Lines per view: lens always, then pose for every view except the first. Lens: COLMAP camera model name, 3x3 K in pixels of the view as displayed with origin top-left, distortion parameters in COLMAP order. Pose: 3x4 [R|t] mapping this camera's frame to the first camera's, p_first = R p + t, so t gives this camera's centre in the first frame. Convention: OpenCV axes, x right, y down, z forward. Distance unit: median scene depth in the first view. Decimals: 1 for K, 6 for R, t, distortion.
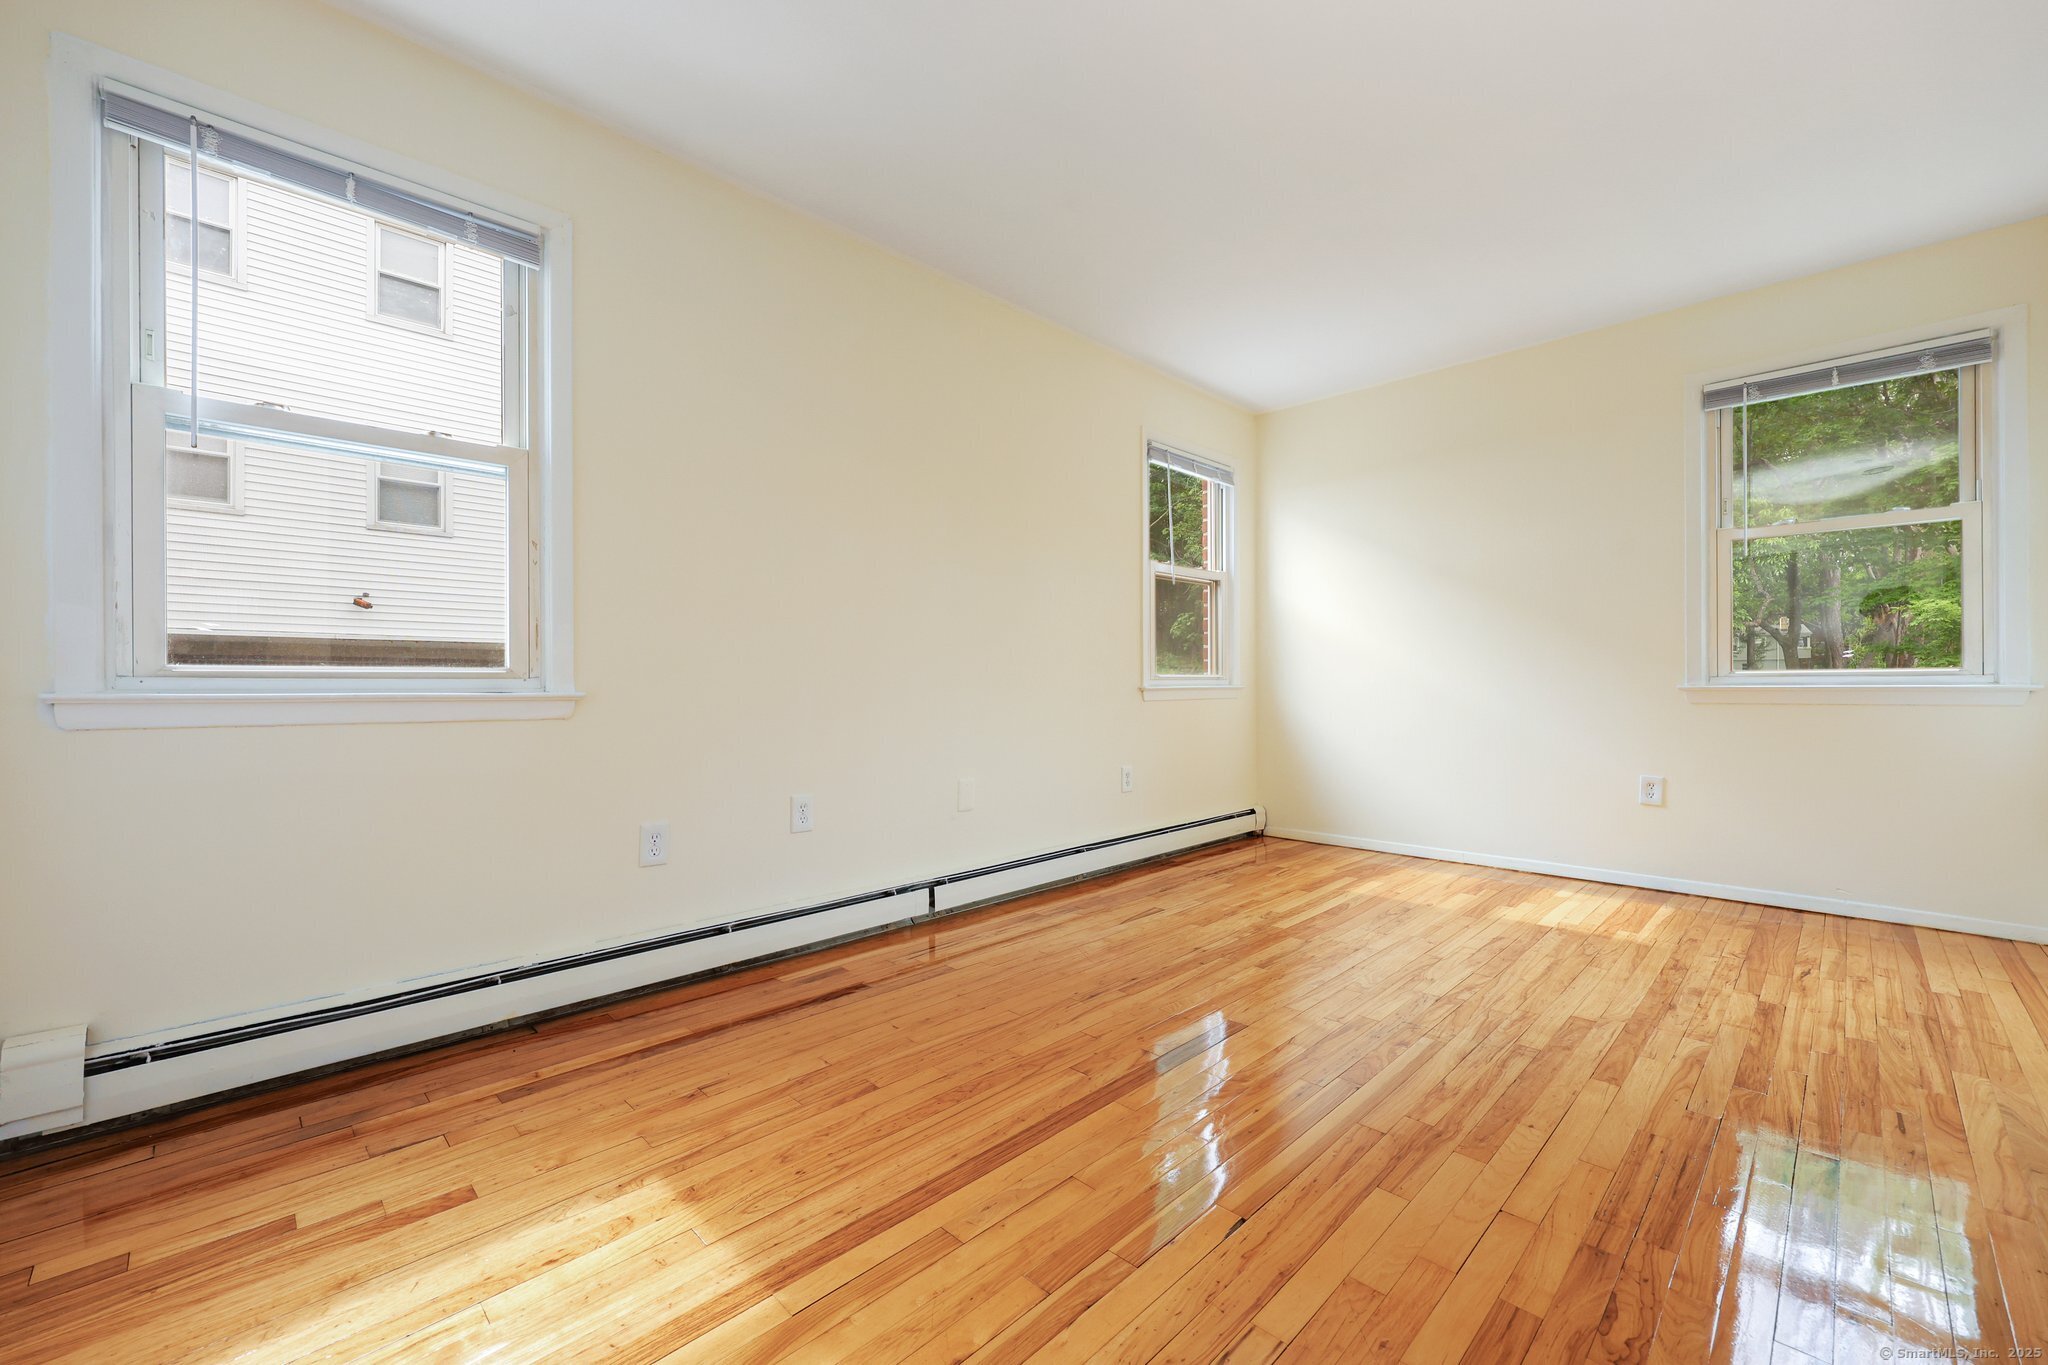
lens RADIAL K [[829.3, 0, 1030.0], [0, 829.3, 666.1], [0, 0, 1]] dist [0.000088, -0.000218]
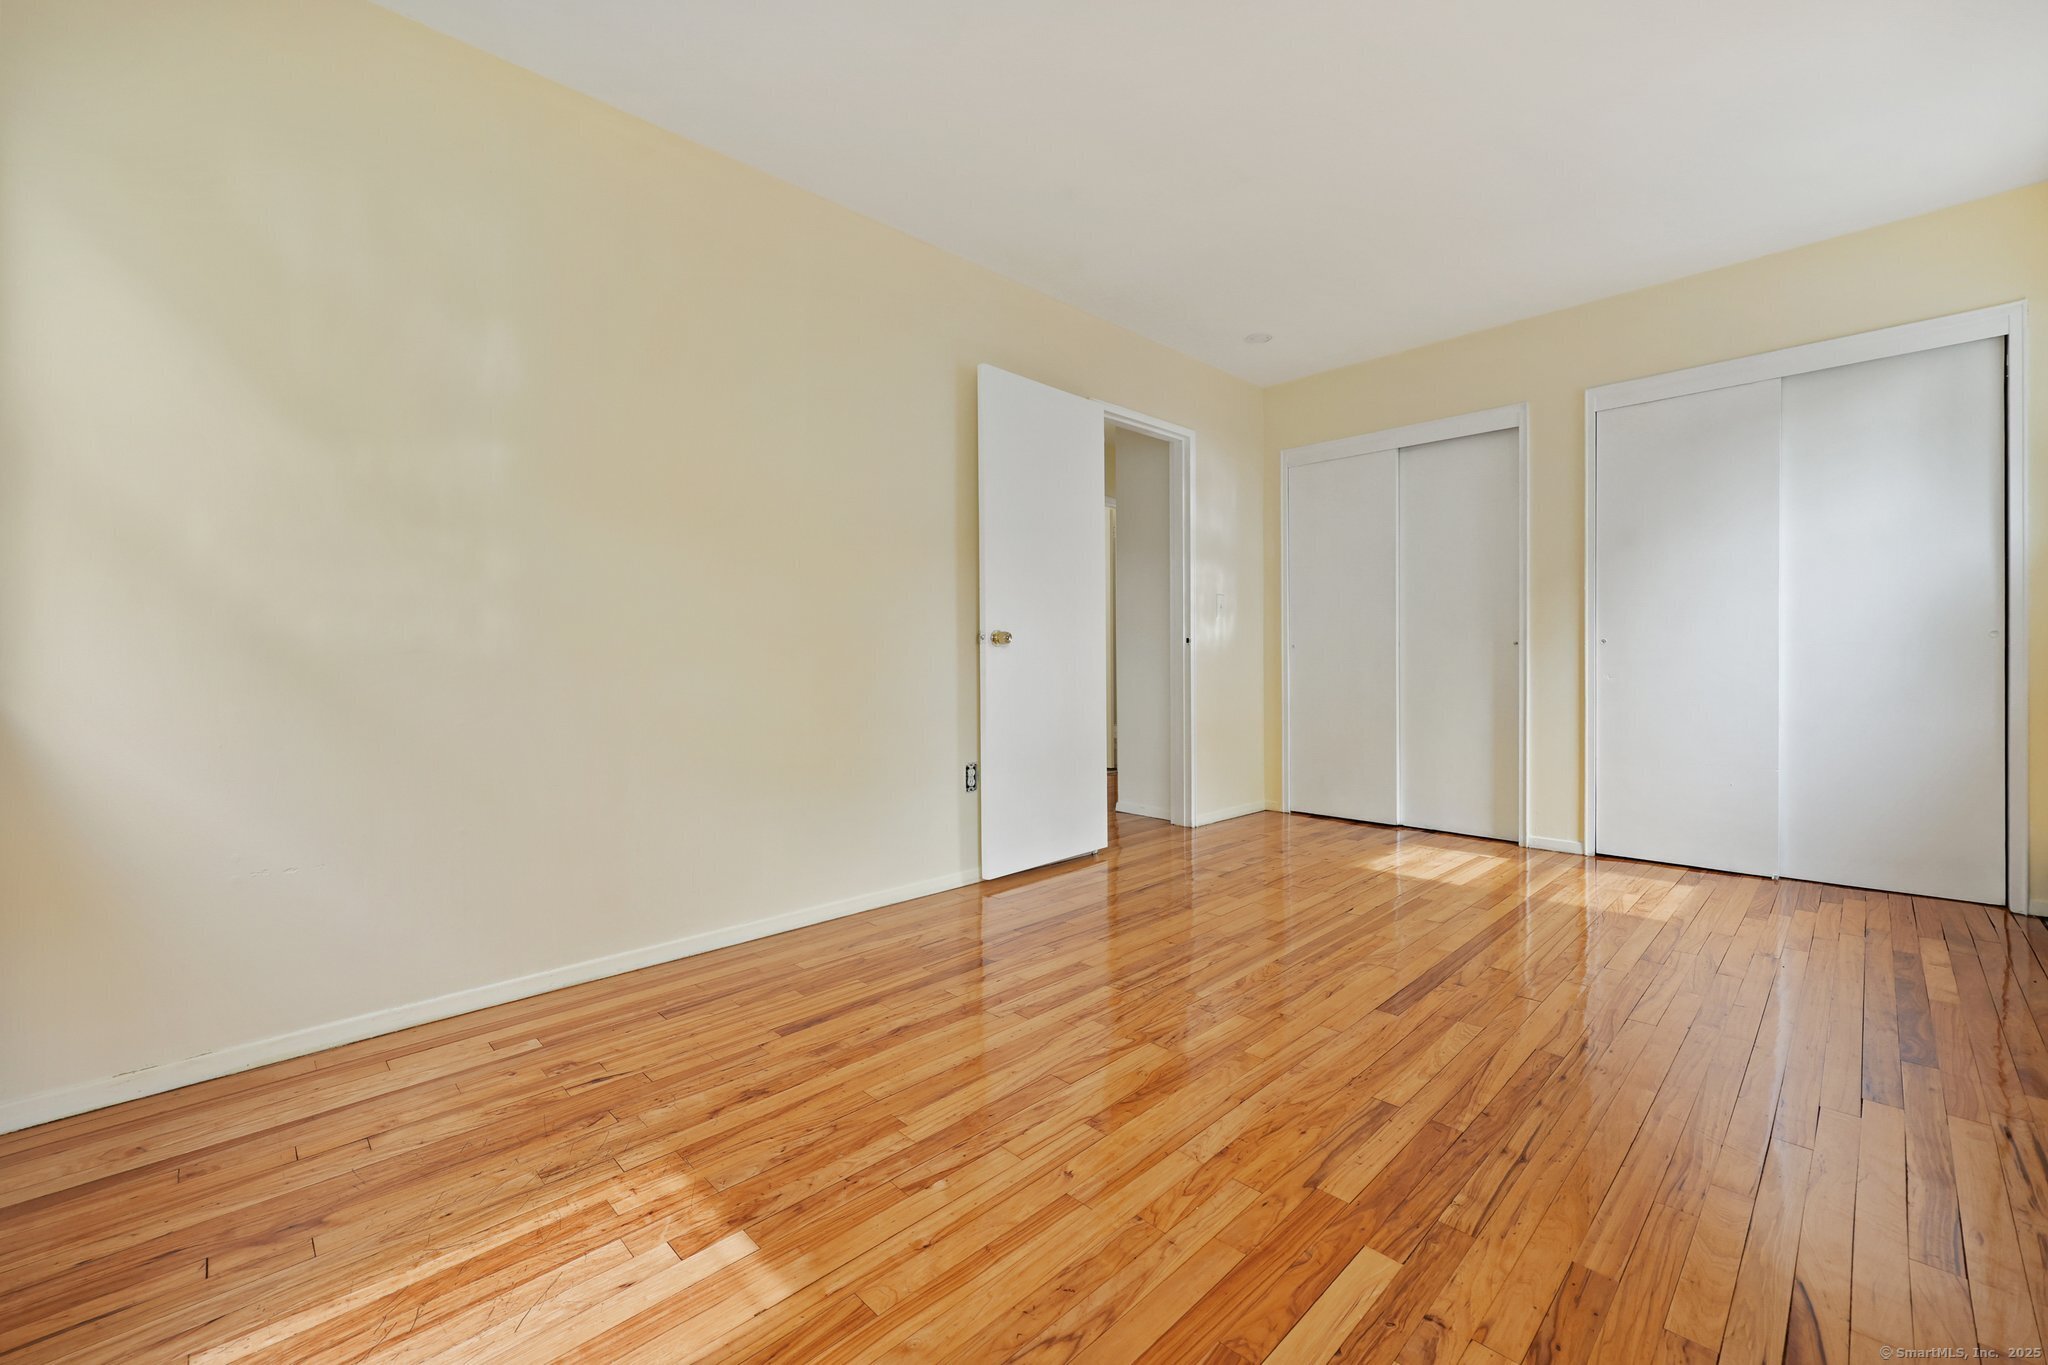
lens RADIAL K [[813.1, 0, 1027.8], [0, 813.1, 671.4], [0, 0, 1]] dist [-0.002329, -0.000222]
pose [[-0.999693, 0.011698, 0.021822, 0.502927], [0.011586, 0.999919, -0.005284, 0.028697], [-0.021882, -0.005030, -0.999748, 1.529070]]
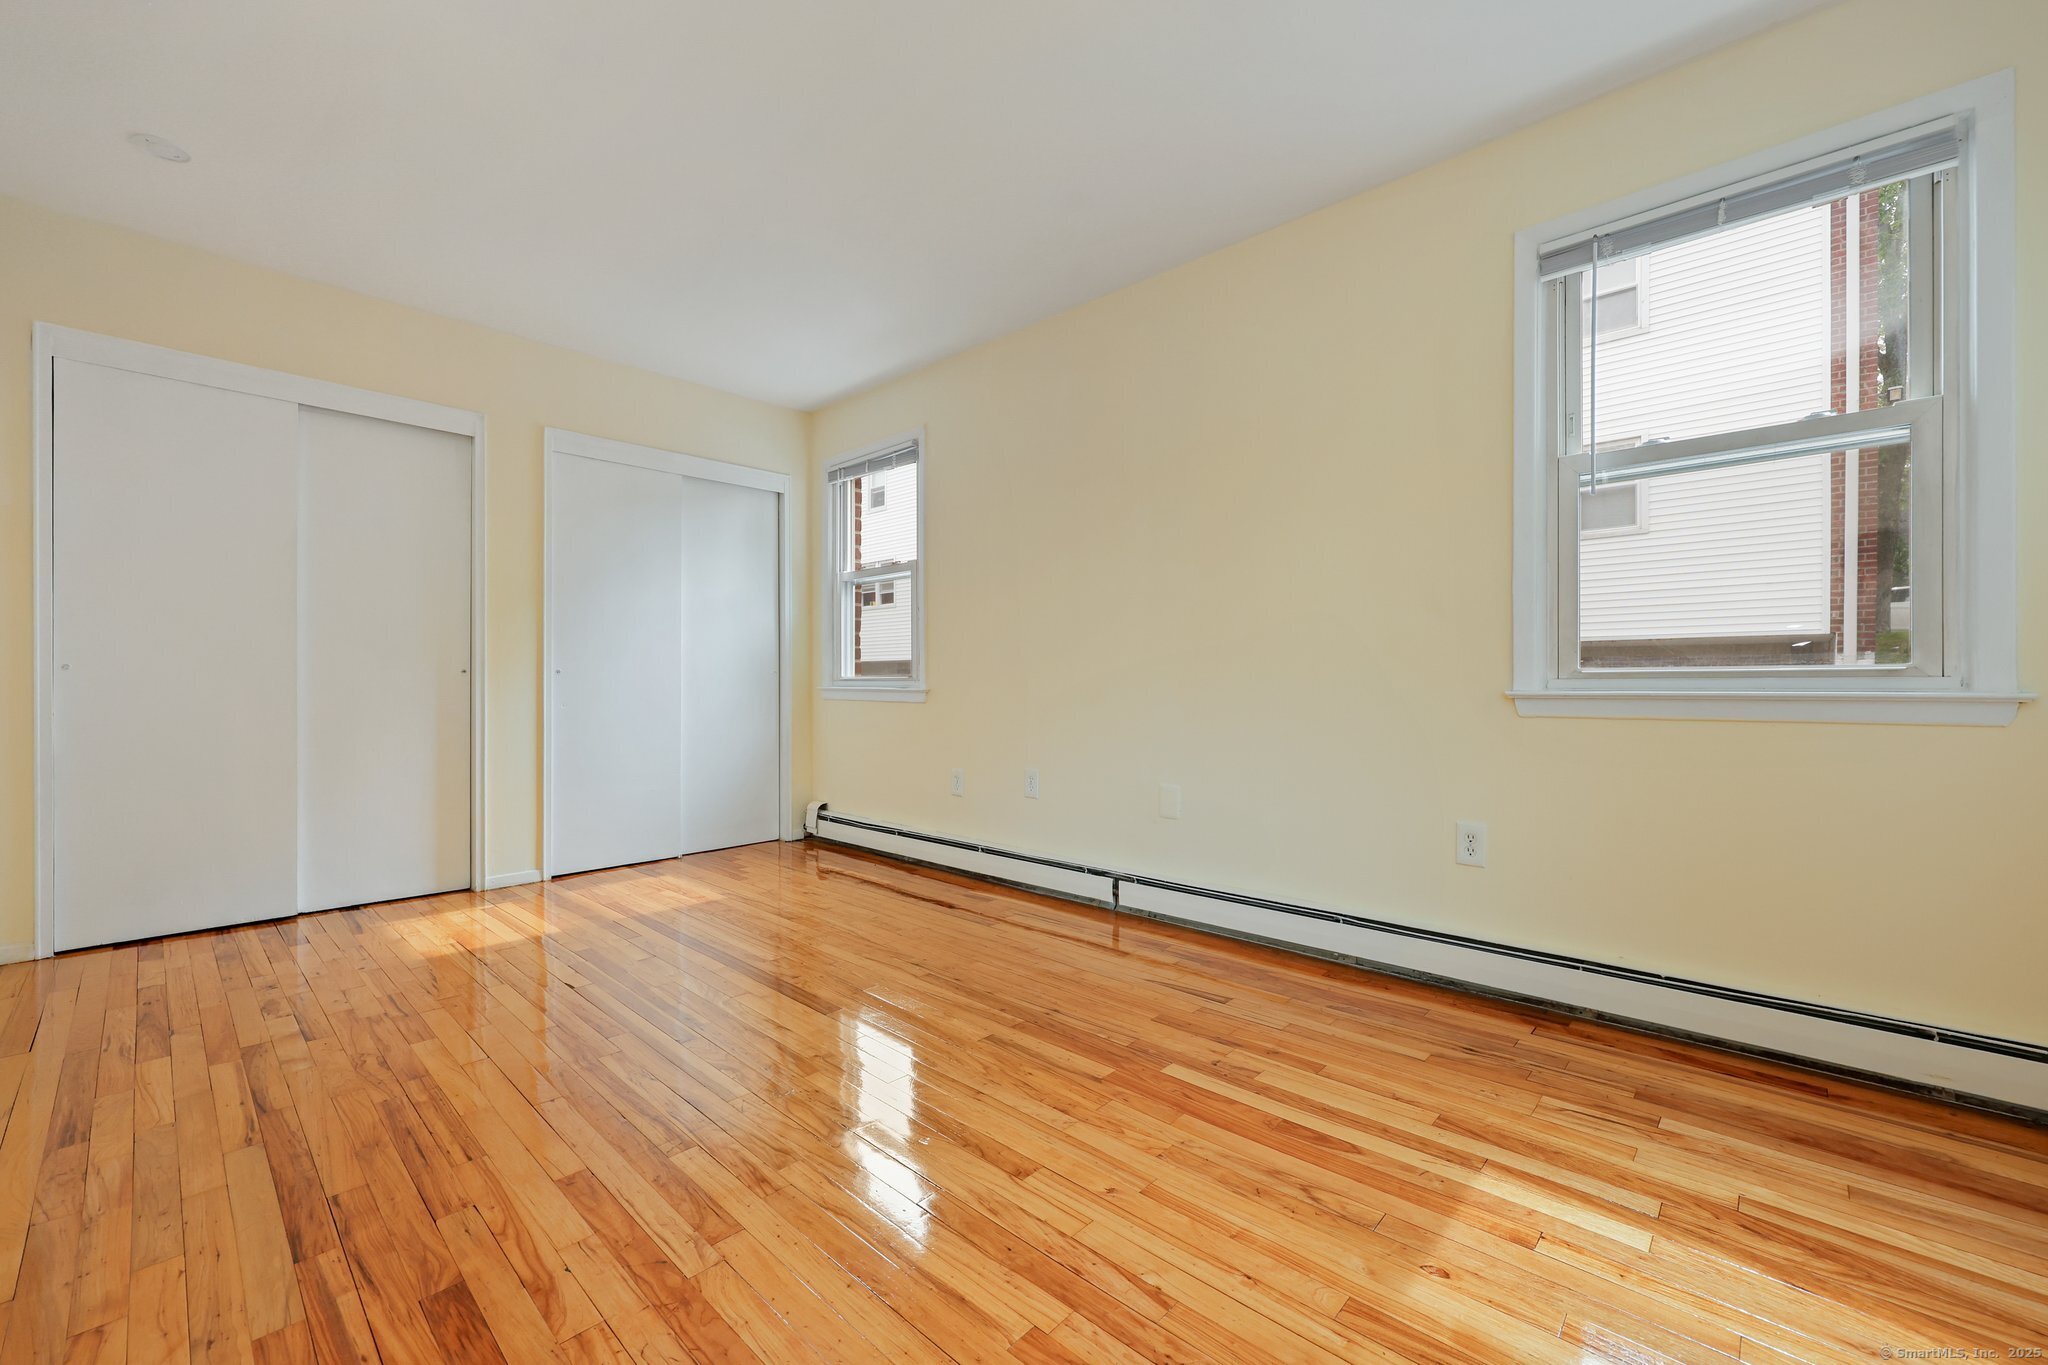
lens RADIAL K [[829.3, 0, 1030.0], [0, 829.3, 666.1], [0, 0, 1]] dist [0.000088, -0.000218]
pose [[0.027567, -0.018395, -0.999451, 1.021842], [0.019795, 0.999645, -0.017853, 0.016770], [0.999424, -0.019292, 0.027921, 0.959898]]
